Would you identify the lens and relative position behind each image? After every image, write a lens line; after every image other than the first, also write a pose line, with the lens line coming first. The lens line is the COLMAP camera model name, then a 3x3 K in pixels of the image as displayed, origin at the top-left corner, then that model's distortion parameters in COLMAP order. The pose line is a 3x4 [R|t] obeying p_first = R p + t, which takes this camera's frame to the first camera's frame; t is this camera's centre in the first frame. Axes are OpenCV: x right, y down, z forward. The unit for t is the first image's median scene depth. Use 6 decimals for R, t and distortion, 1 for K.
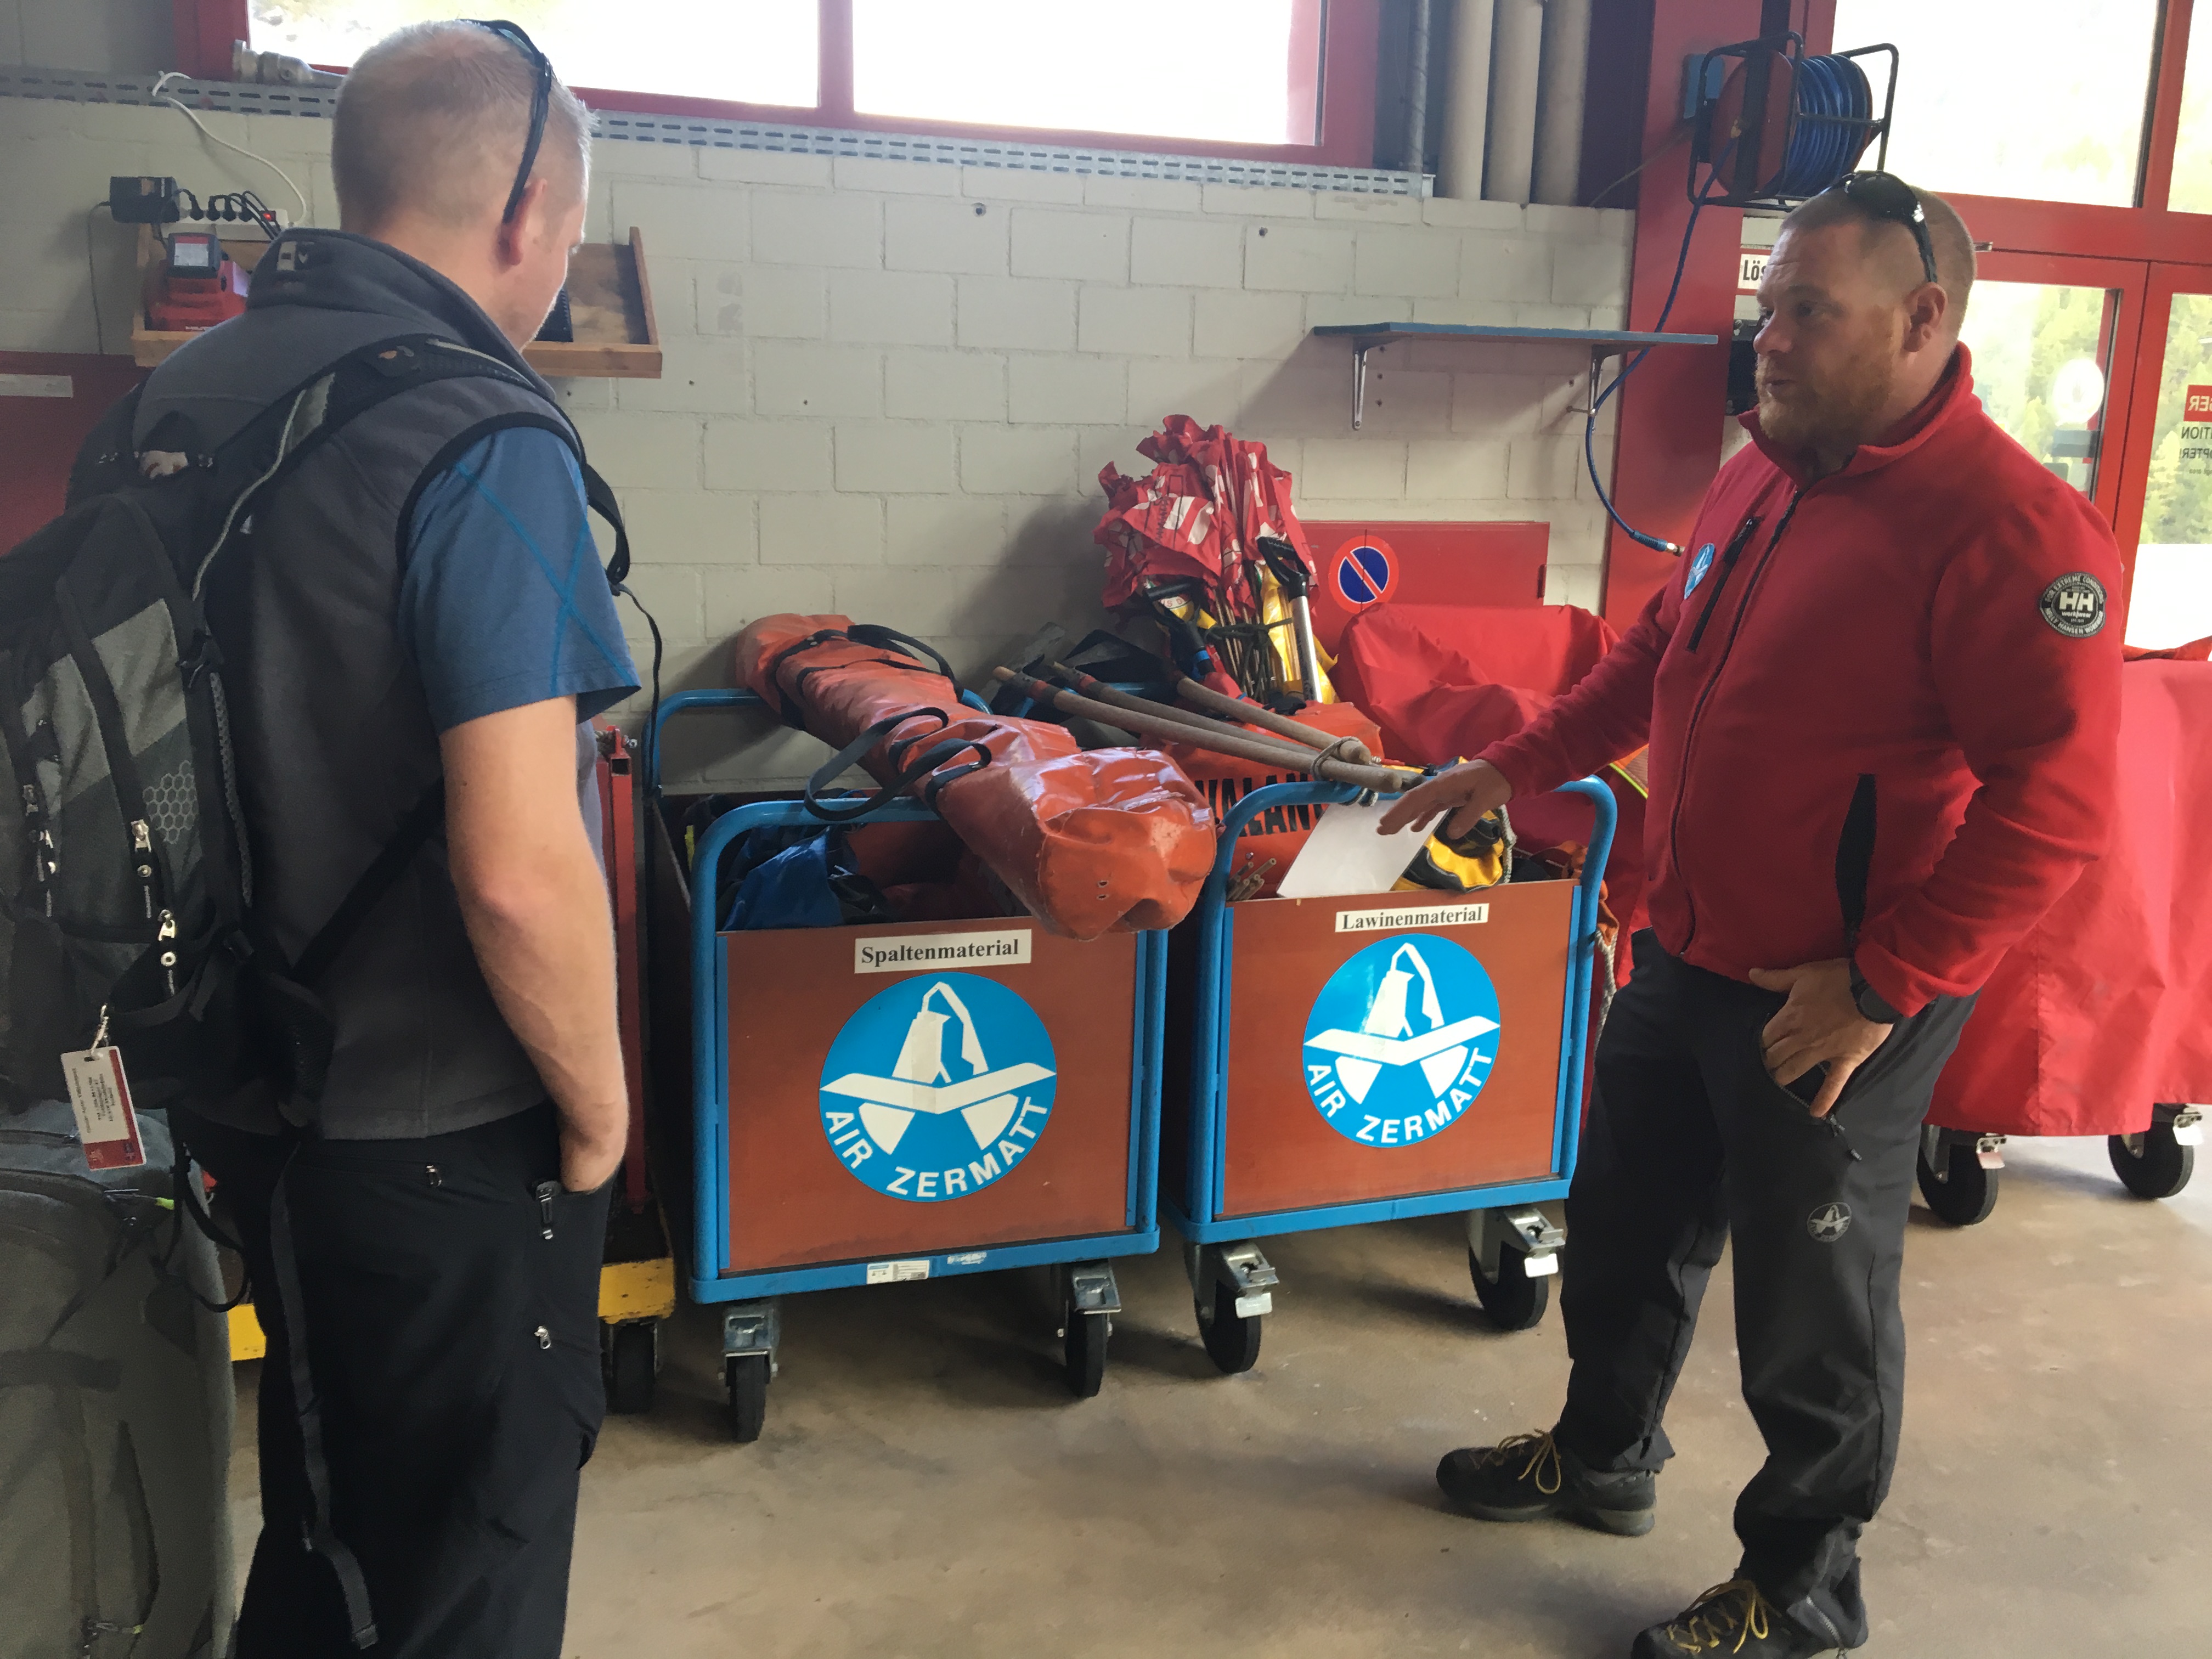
lens RADIAL K [[1874.9, 0, 1106.0], [0, 1874.9, 829.5], [0, 0, 1]] dist [0.119468, -0.219885]
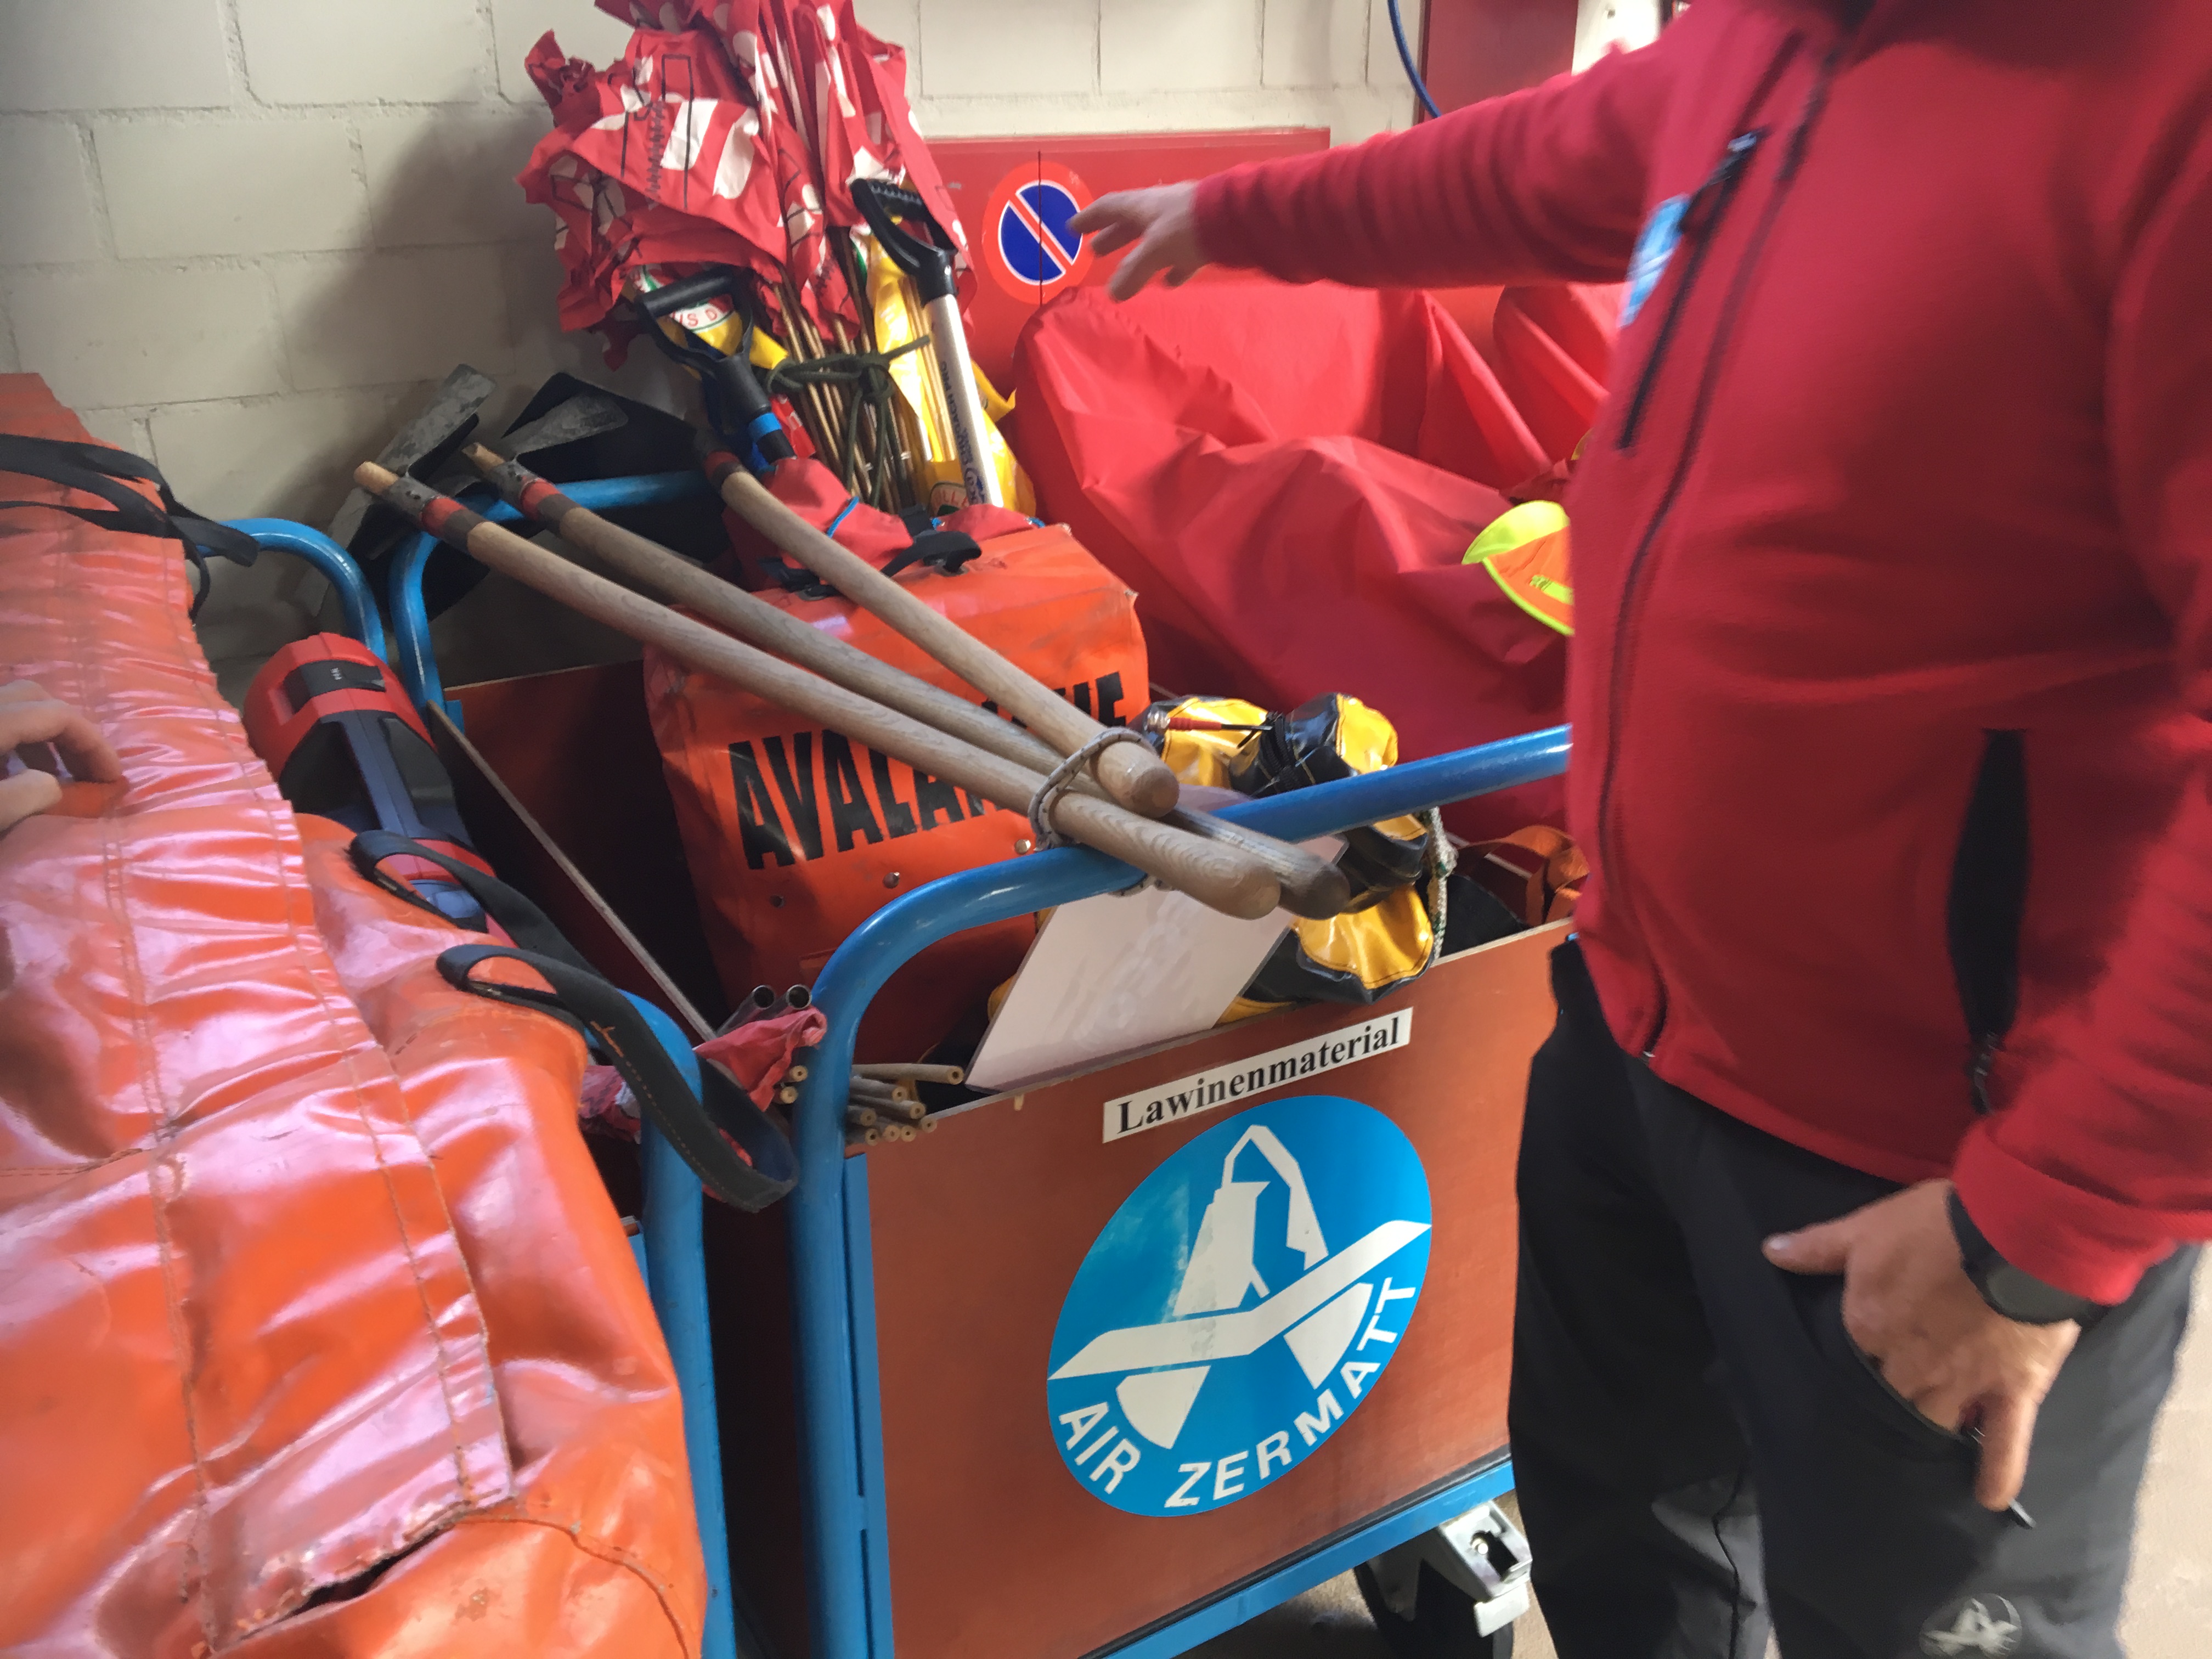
lens RADIAL K [[1874.9, 0, 1106.0], [0, 1874.9, 829.5], [0, 0, 1]] dist [0.119468, -0.219885]
pose [[0.979698, -0.099584, 0.173994, 0.040868], [0.063884, 0.977733, 0.199893, -0.080543], [-0.190026, -0.184720, 0.964245, 0.450847]]
